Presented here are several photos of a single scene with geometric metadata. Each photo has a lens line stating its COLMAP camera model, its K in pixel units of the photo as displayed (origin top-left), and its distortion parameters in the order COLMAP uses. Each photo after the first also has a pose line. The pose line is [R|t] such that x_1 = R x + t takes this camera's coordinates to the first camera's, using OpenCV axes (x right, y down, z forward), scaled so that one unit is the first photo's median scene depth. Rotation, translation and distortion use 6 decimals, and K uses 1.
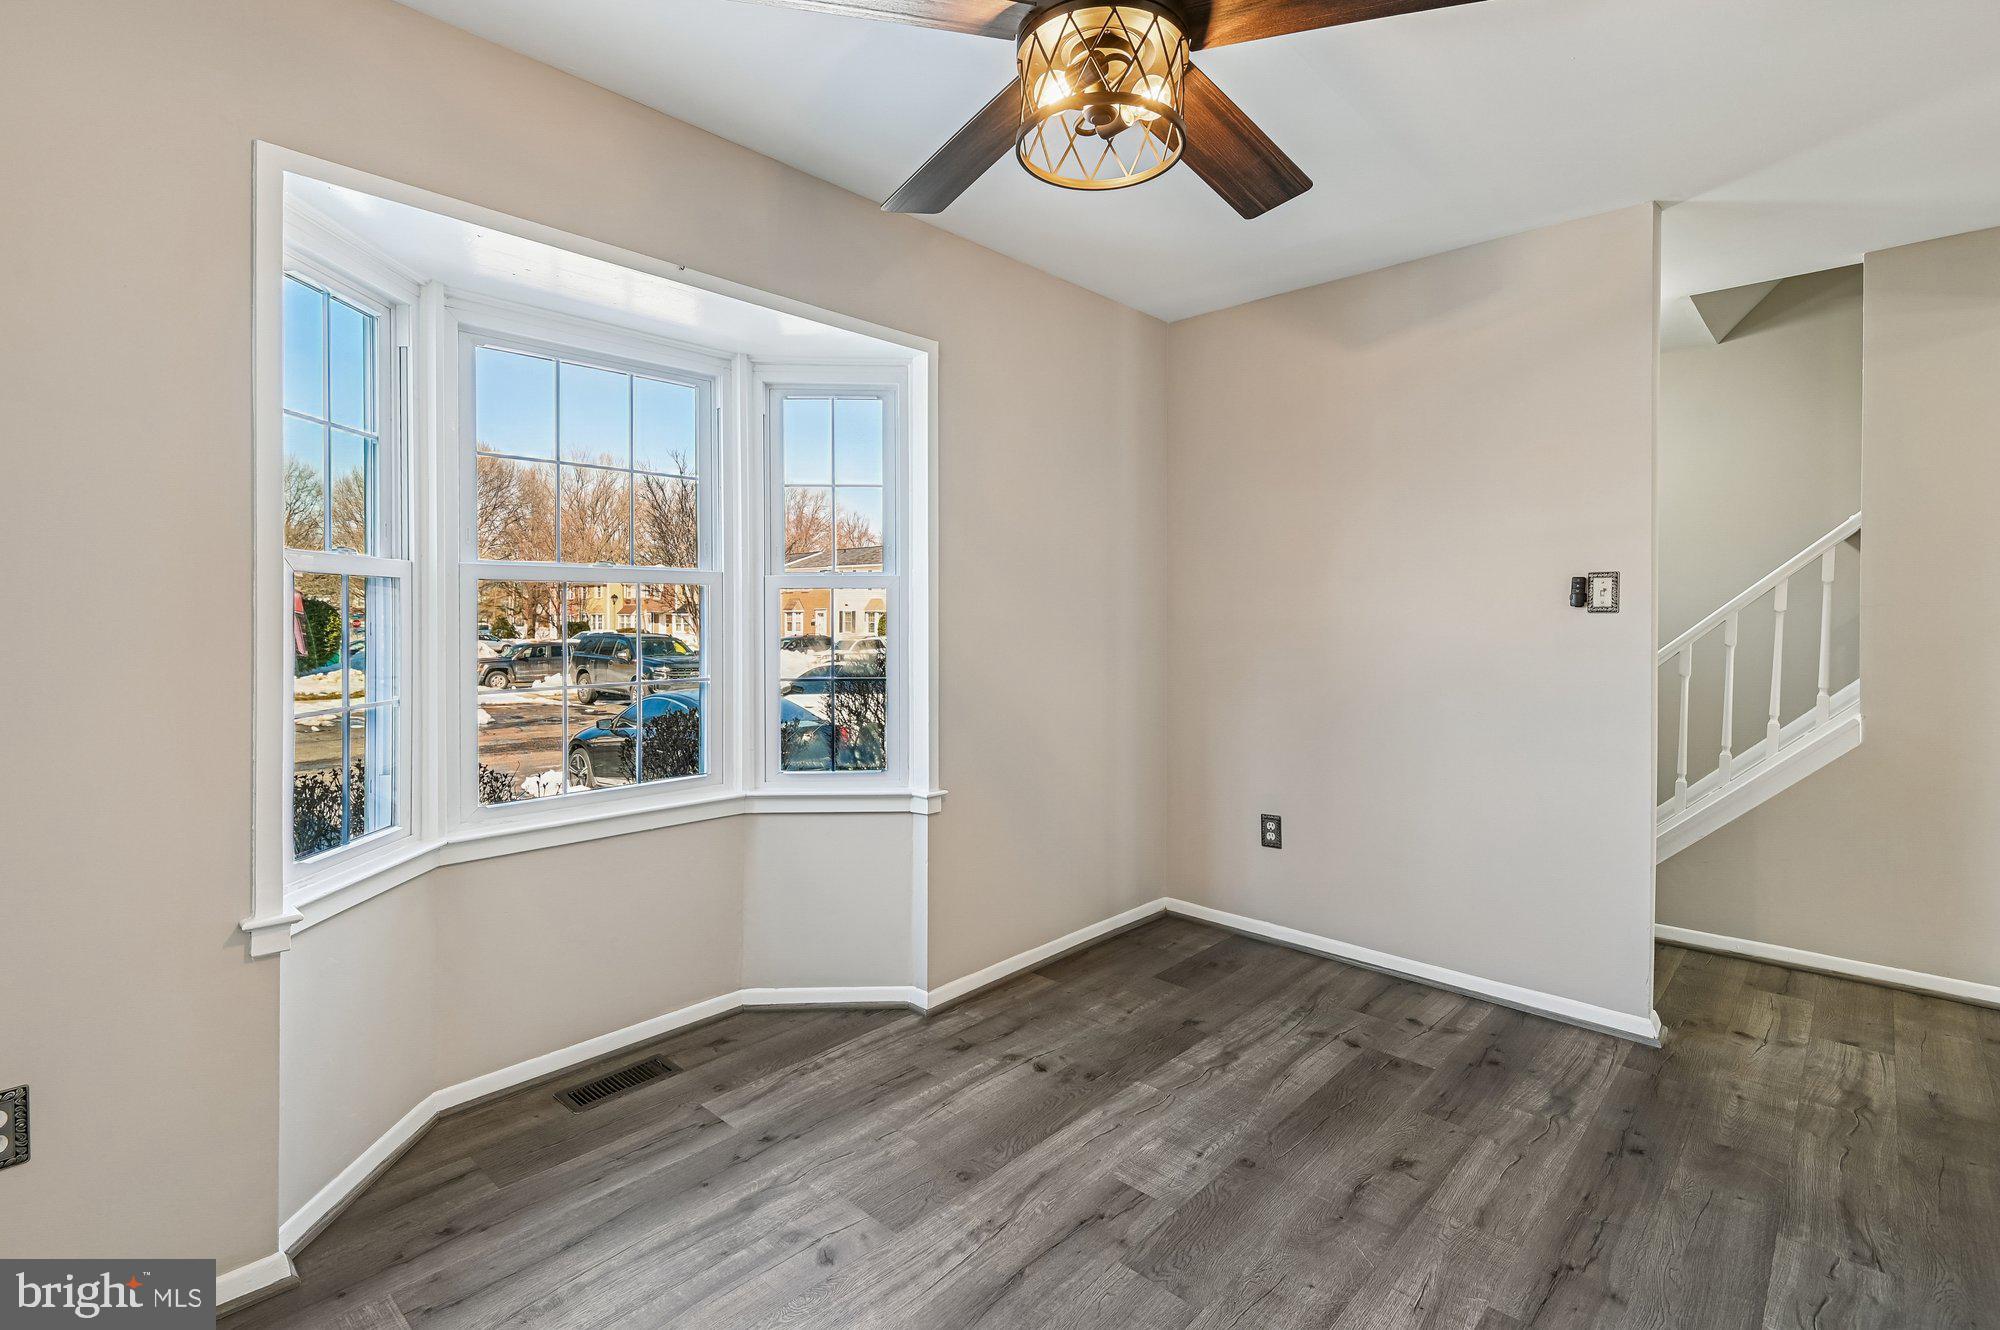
lens RADIAL K [[930.1, 0, 981.8], [0, 930.1, 630.3], [0, 0, 1]] dist [0.020804, -0.010704]
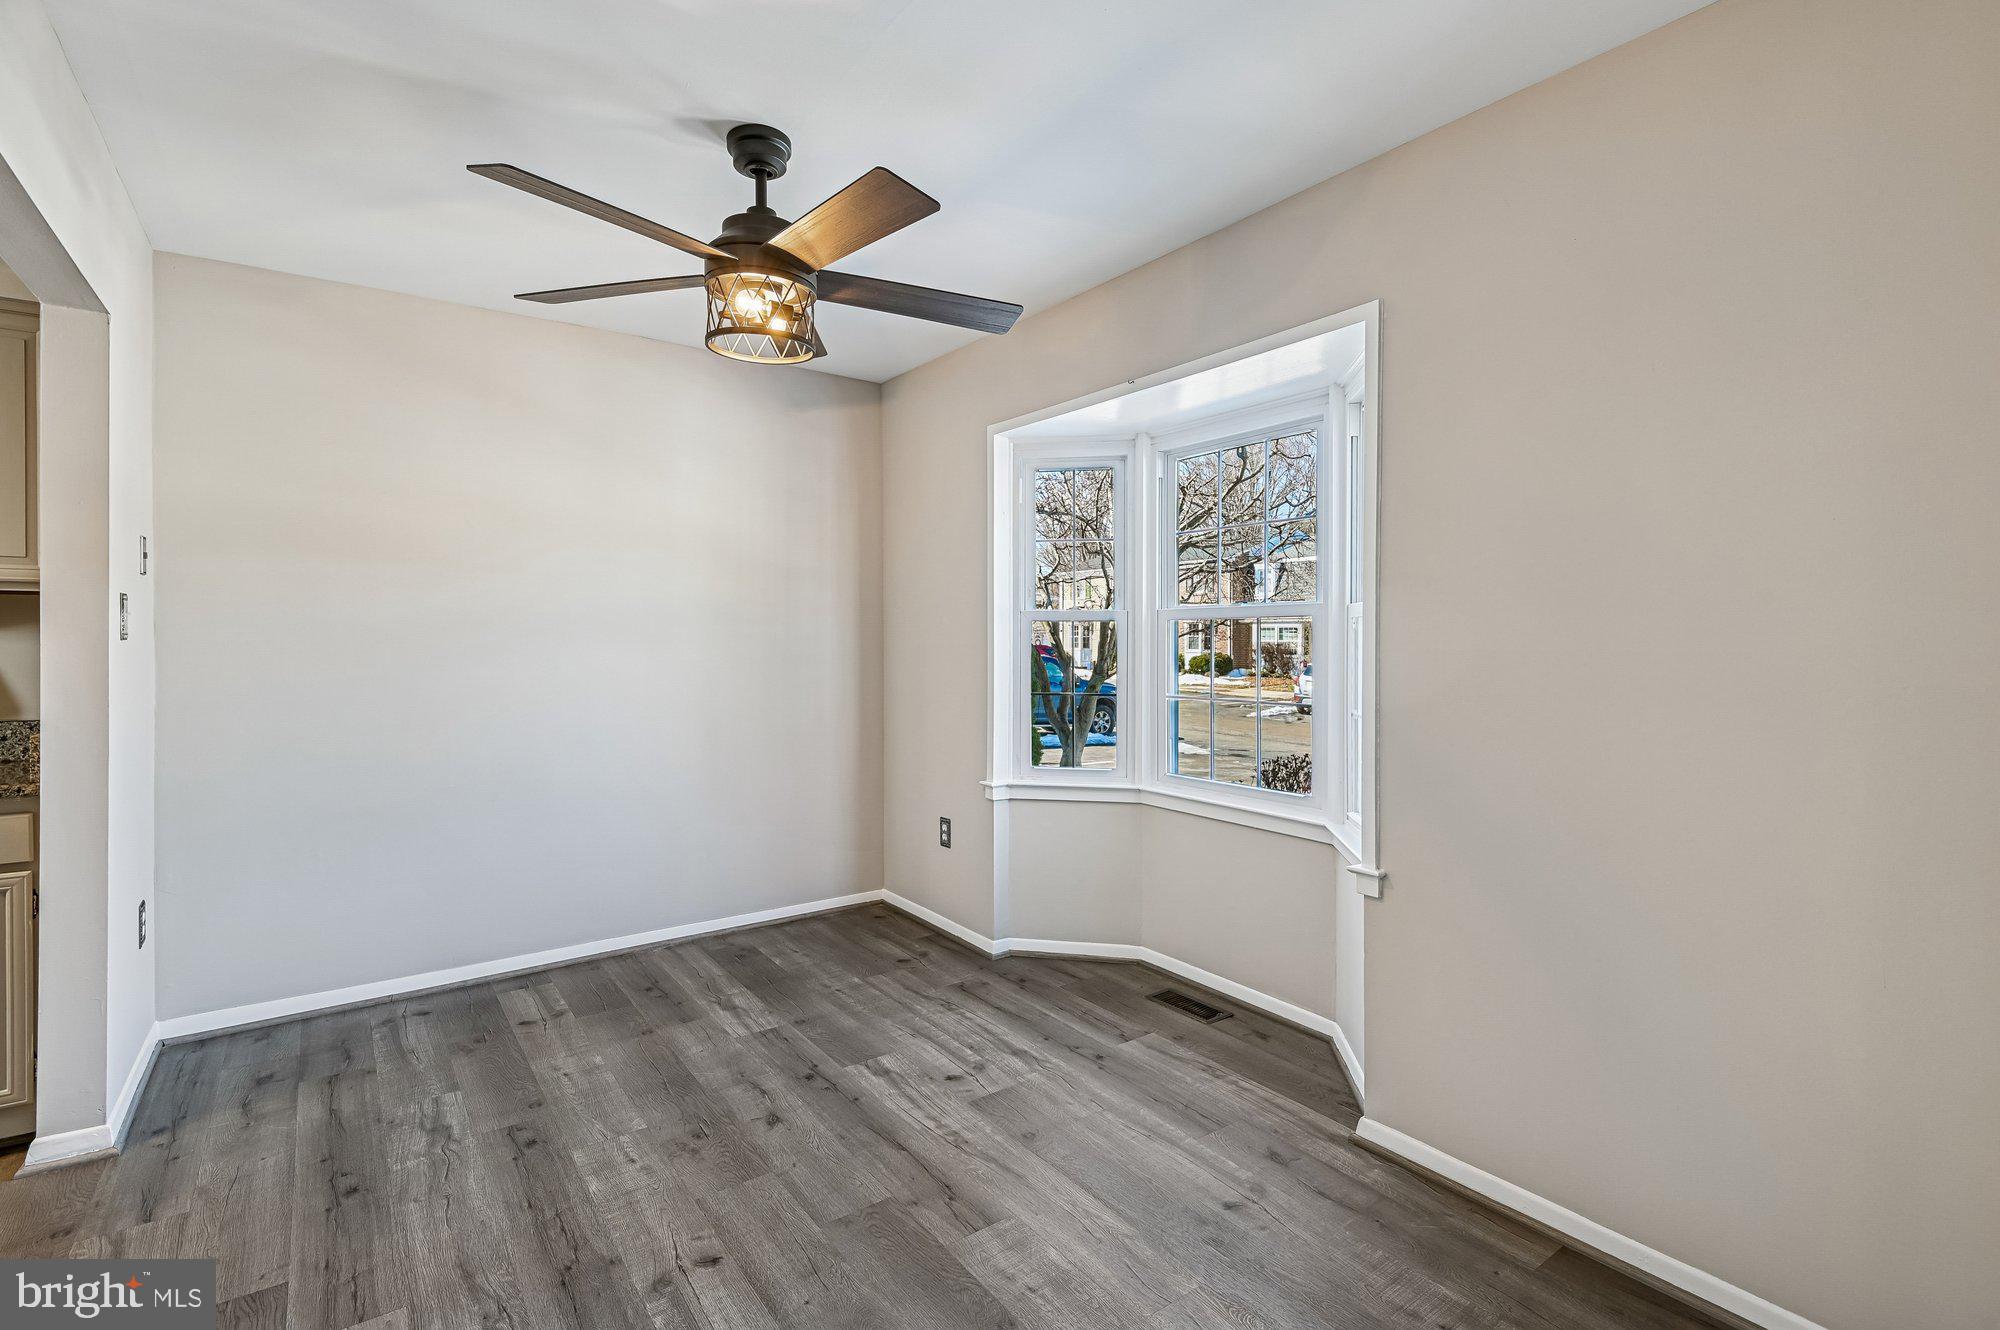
lens RADIAL K [[923.6, 0, 989.5], [0, 923.6, 646.4], [0, 0, 1]] dist [0.016669, -0.000682]
pose [[-0.189714, 0.007998, -0.981807, 0.987526], [-0.020912, 0.999707, 0.012185, -0.022987], [0.981617, 0.022843, -0.189491, 1.039555]]
